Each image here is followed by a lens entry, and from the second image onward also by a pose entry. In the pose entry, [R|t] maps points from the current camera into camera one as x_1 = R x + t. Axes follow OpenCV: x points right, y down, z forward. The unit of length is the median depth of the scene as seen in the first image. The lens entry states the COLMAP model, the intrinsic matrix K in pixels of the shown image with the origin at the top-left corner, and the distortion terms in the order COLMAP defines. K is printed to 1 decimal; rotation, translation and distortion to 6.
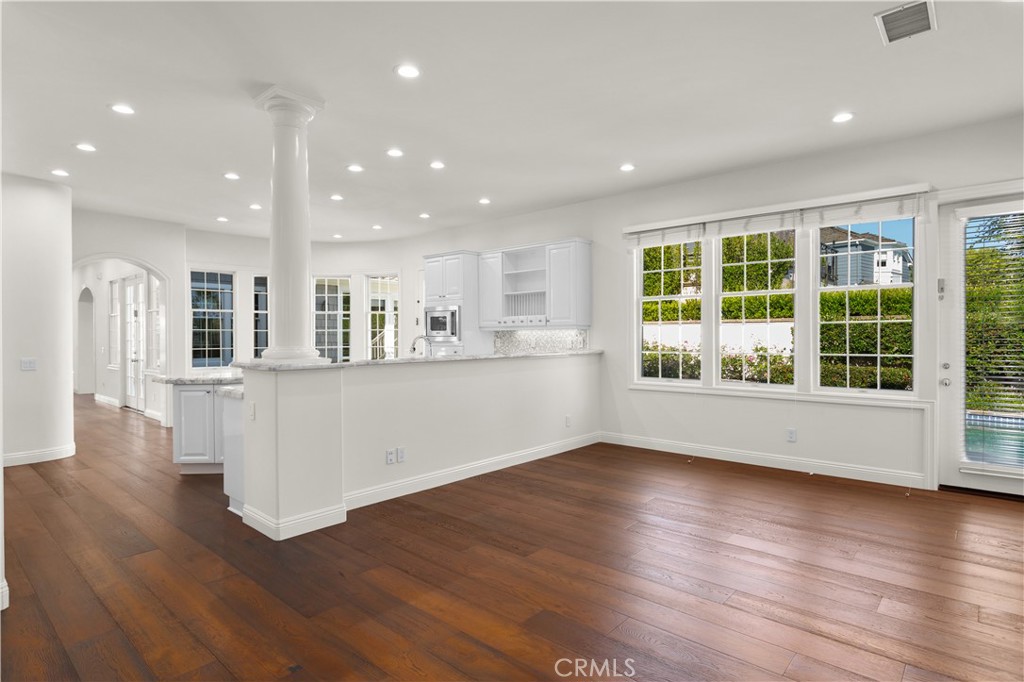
lens RADIAL K [[541.6, 0, 512.0], [0, 541.6, 341.0], [0, 0, 1]] dist [-0.004336, -0.000445]
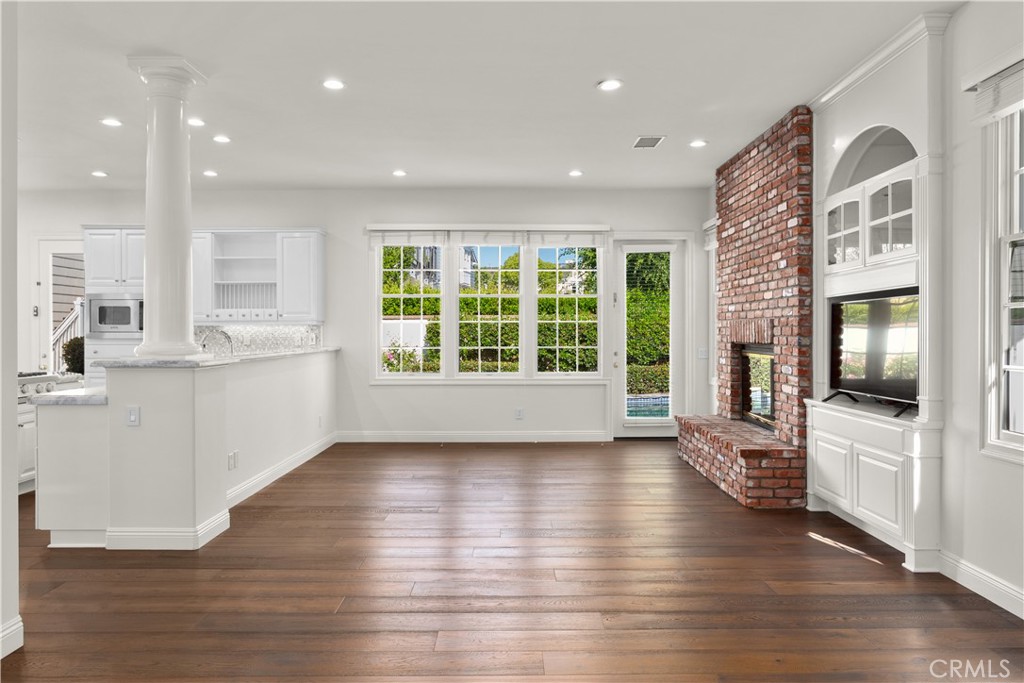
lens RADIAL K [[705.5, 0, 513.3], [0, 705.5, 333.3], [0, 0, 1]] dist [-0.008127, 0.000668]
pose [[0.744280, 0.001991, 0.667865, -0.433448], [0.006108, 0.999933, -0.009787, 0.006704], [-0.667840, 0.011363, 0.744218, -0.139739]]
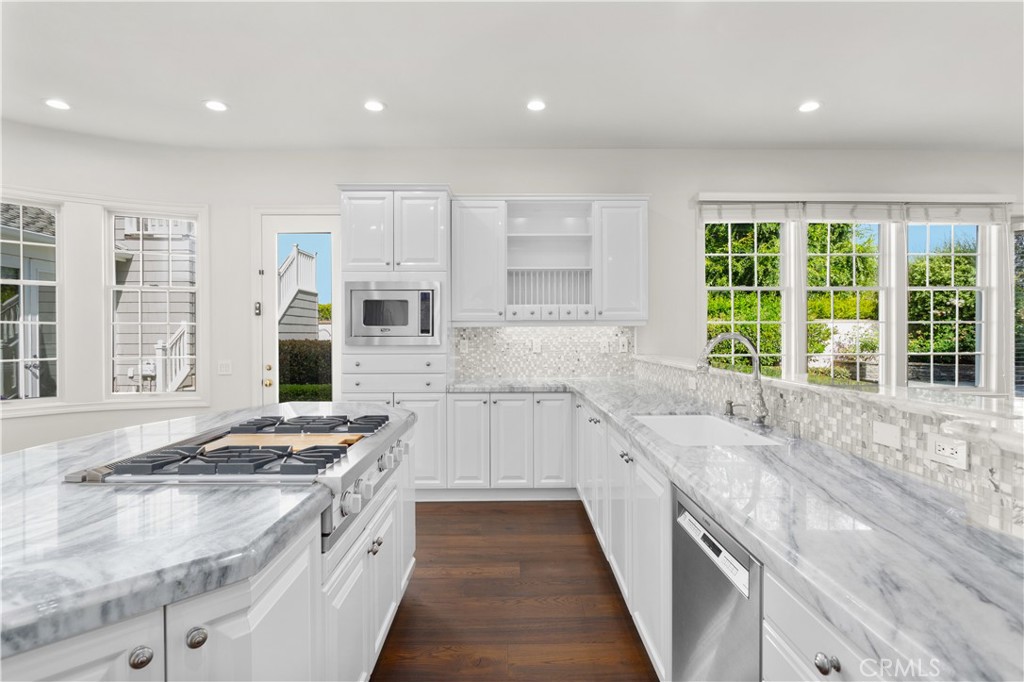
lens RADIAL K [[537.0, 0, 512.0], [0, 537.0, 341.0], [0, 0, 1]] dist [-0.004245, -0.000033]
pose [[0.730252, -0.009961, 0.683106, -0.468000], [0.007338, 0.999950, 0.006737, -0.008058], [-0.683139, 0.000093, 0.730289, 0.590400]]
